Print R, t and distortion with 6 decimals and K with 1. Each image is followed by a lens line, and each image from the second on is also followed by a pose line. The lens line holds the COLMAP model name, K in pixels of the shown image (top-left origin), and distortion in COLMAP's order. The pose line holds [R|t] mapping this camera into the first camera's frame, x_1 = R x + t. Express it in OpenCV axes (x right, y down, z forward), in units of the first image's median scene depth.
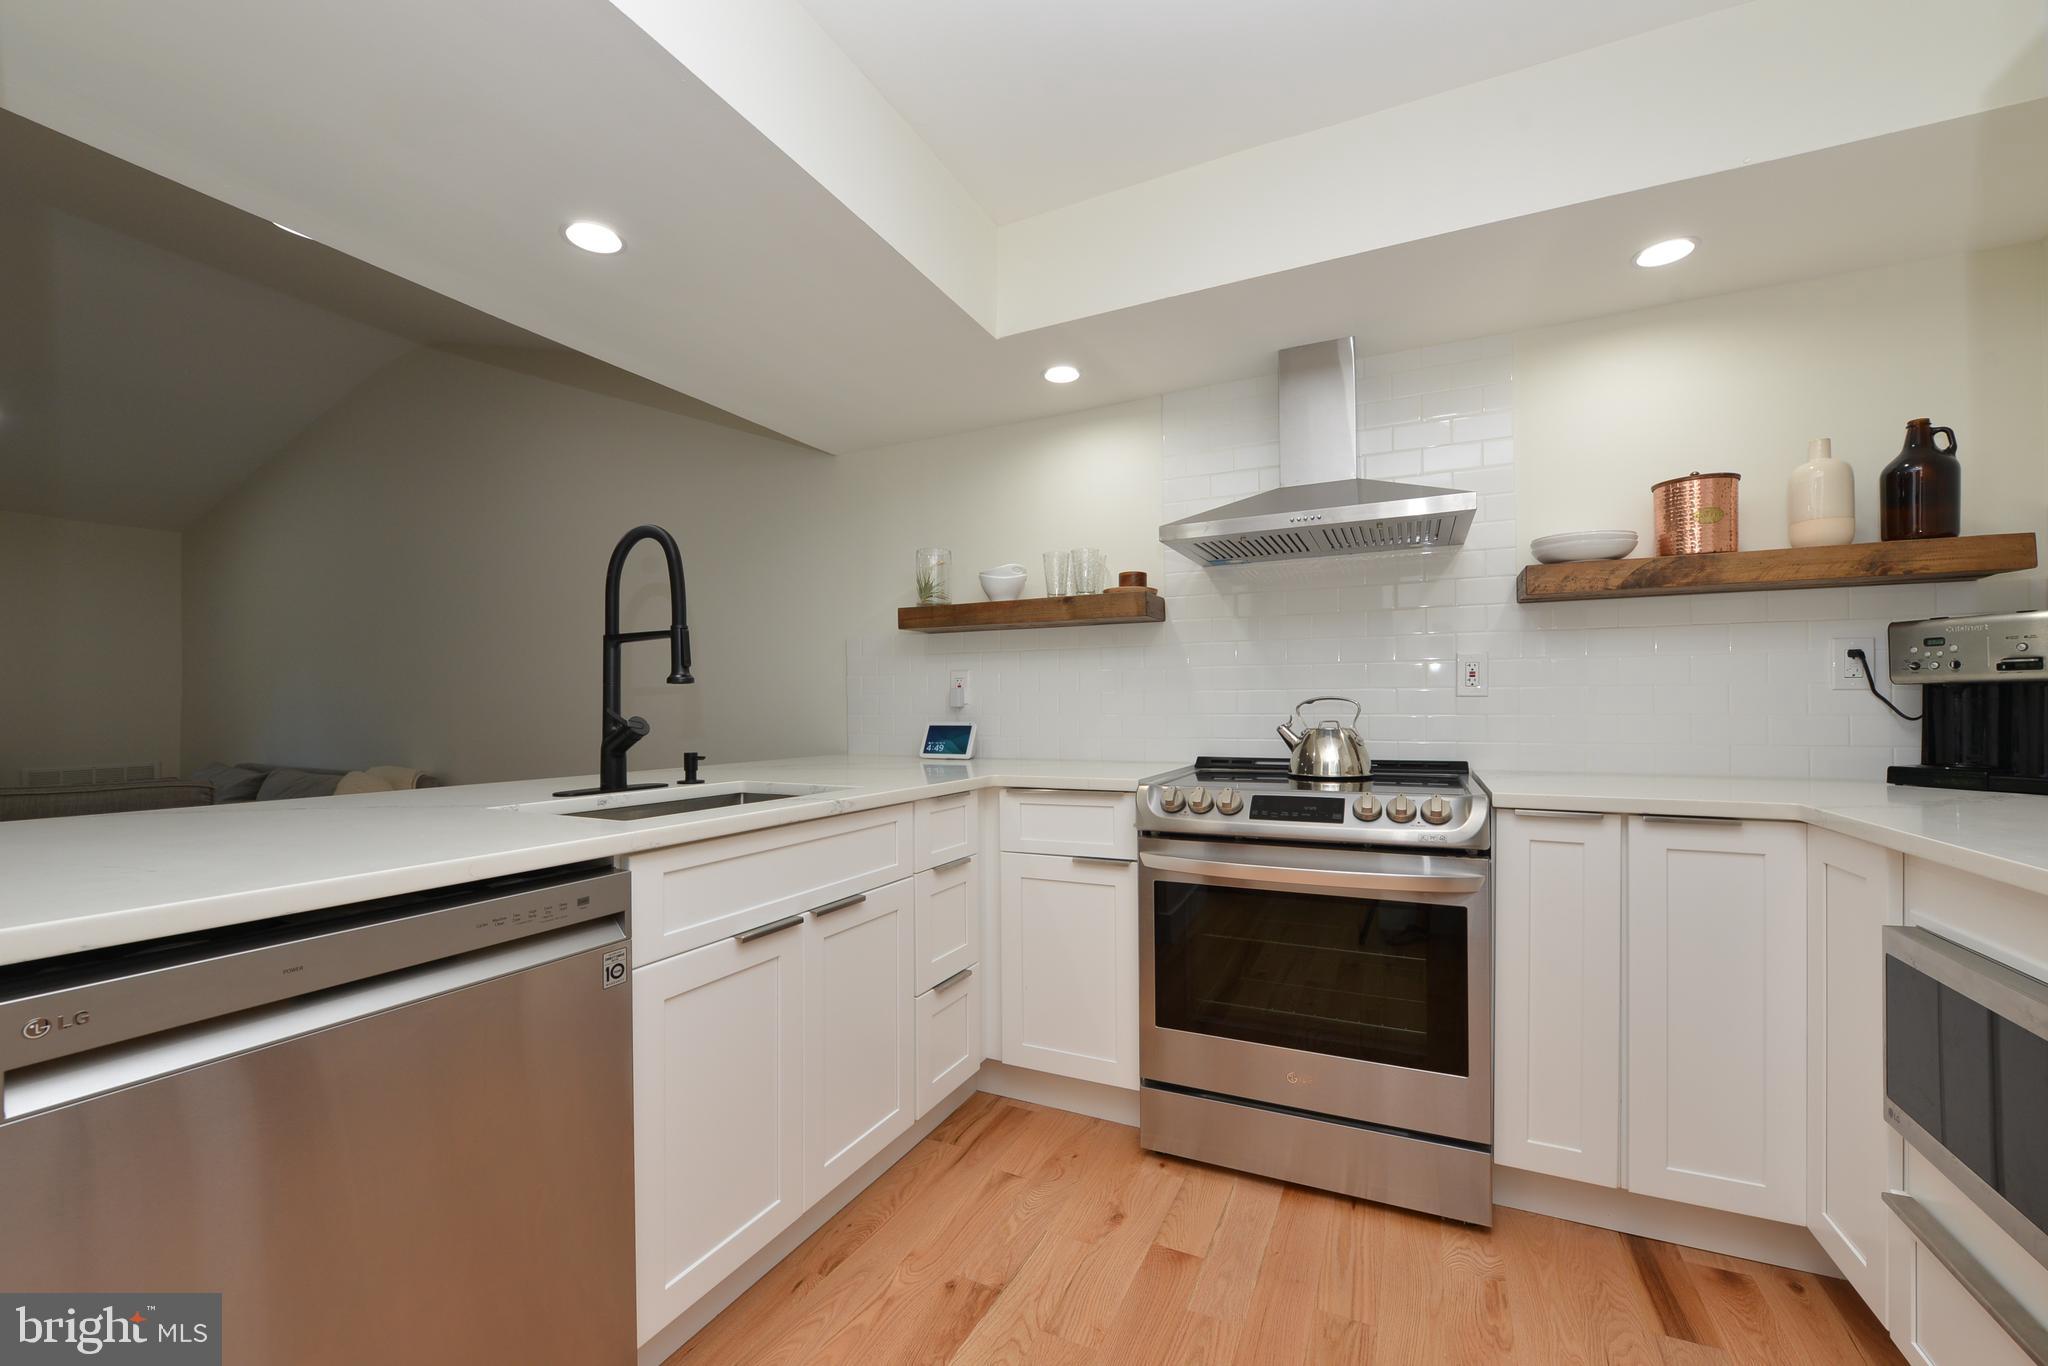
lens RADIAL K [[805.5, 0, 1022.4], [0, 805.5, 704.2], [0, 0, 1]] dist [-0.003726, -0.004907]
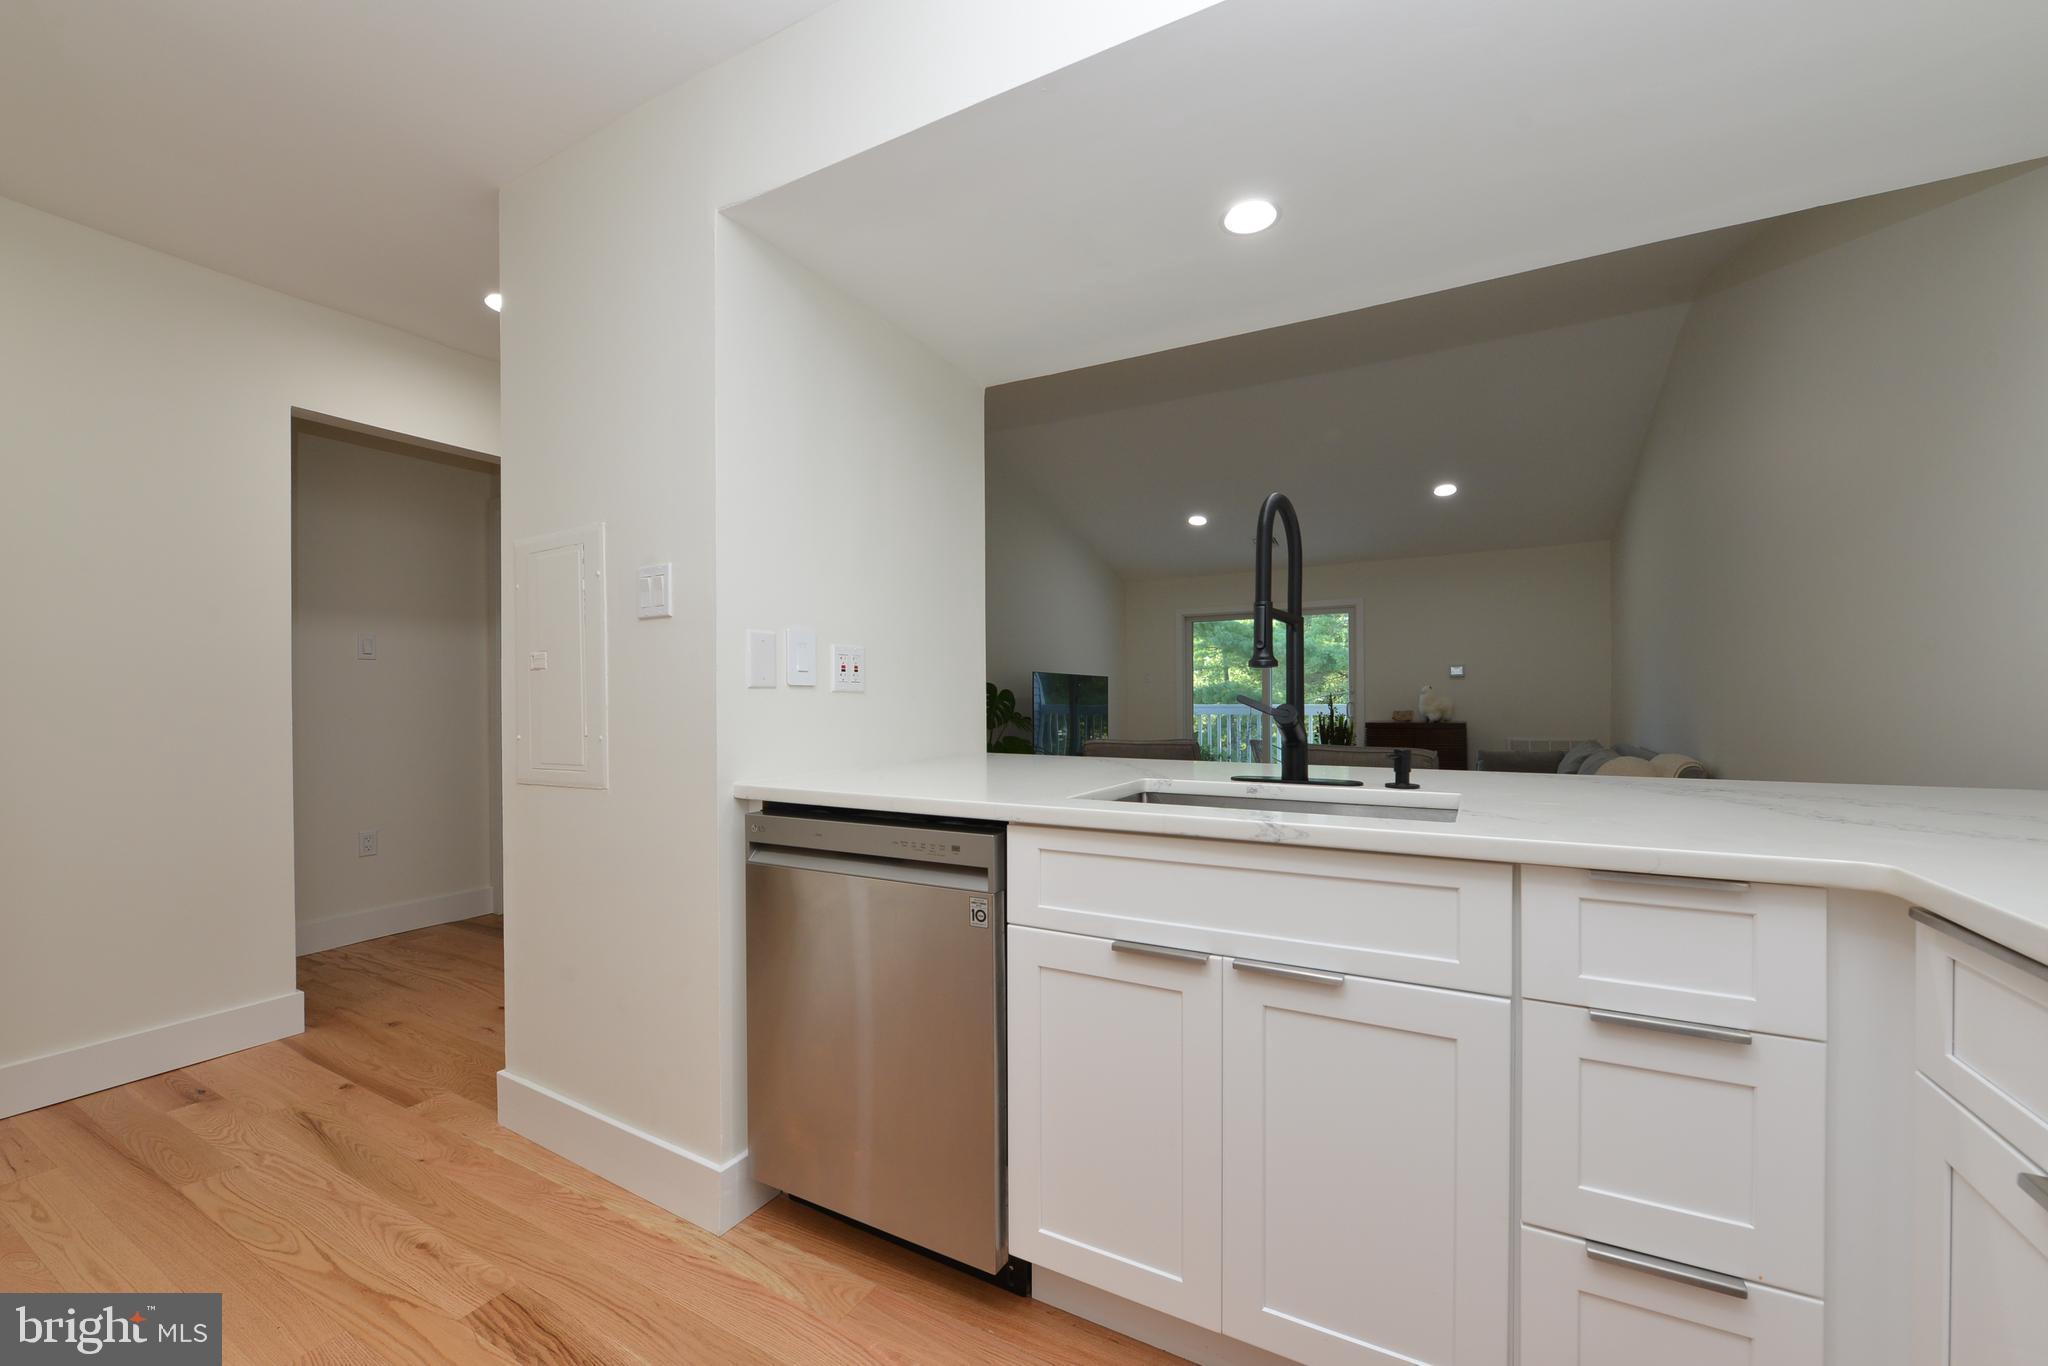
lens RADIAL K [[818.6, 0, 1019.8], [0, 818.6, 702.8], [0, 0, 1]] dist [-0.002766, -0.002832]
pose [[-0.059312, 0.011670, -0.998171, 0.455868], [0.010382, 0.999885, 0.011073, 0.000747], [0.998186, -0.009706, -0.059426, 0.730405]]
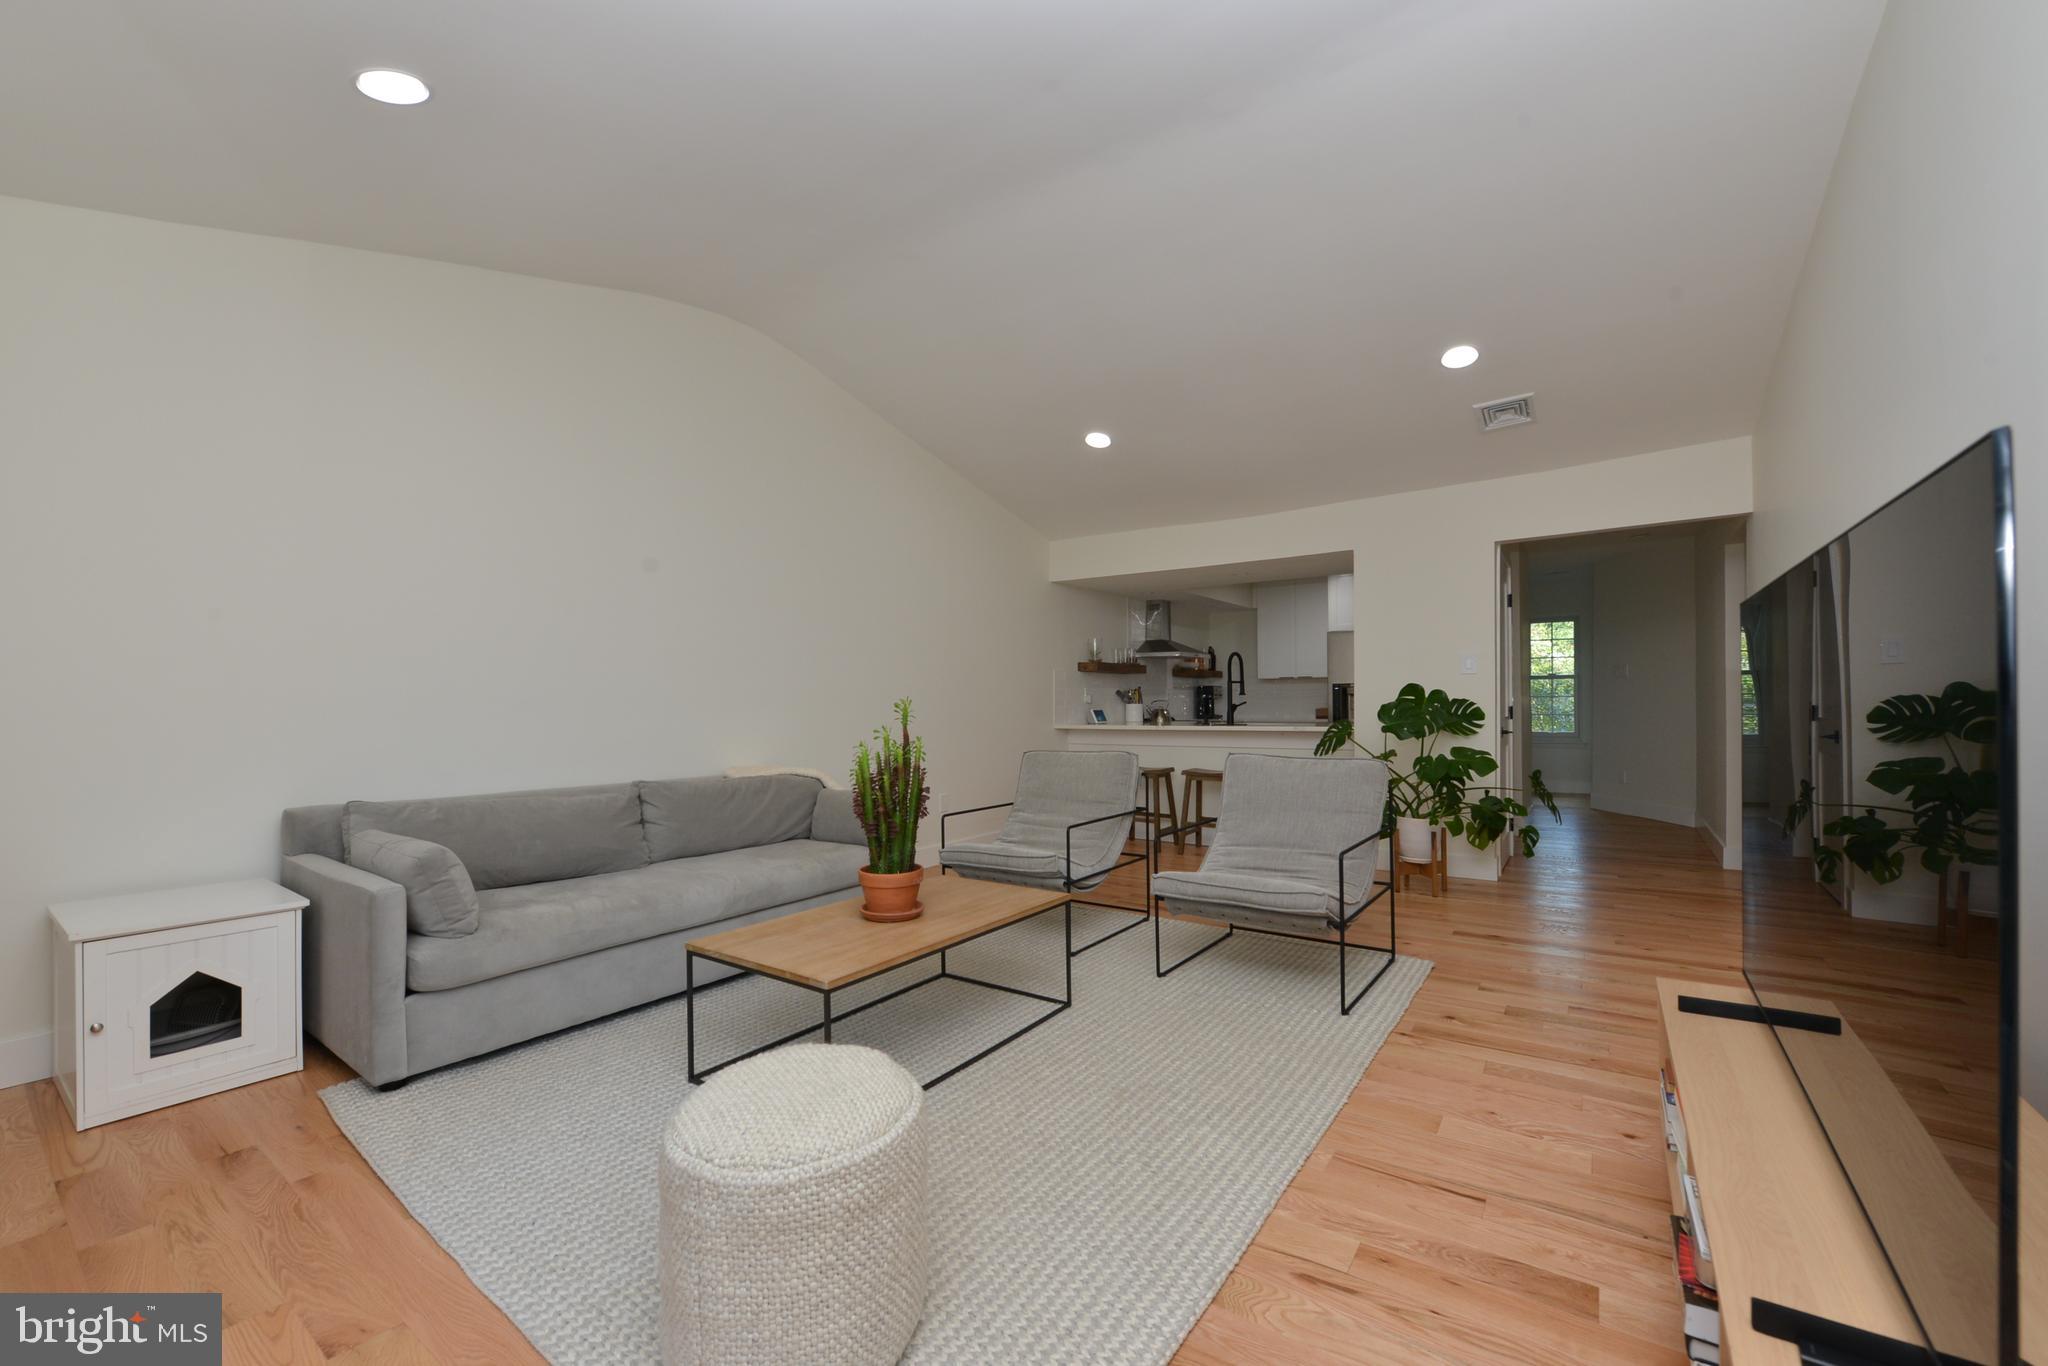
lens RADIAL K [[818.6, 0, 1019.8], [0, 818.6, 702.8], [0, 0, 1]] dist [-0.002766, -0.002832]
pose [[0.169447, 0.004465, 0.985529, -4.172706], [-0.002505, 0.999988, -0.004100, 0.025662], [-0.985536, -0.001774, 0.169456, 1.278365]]
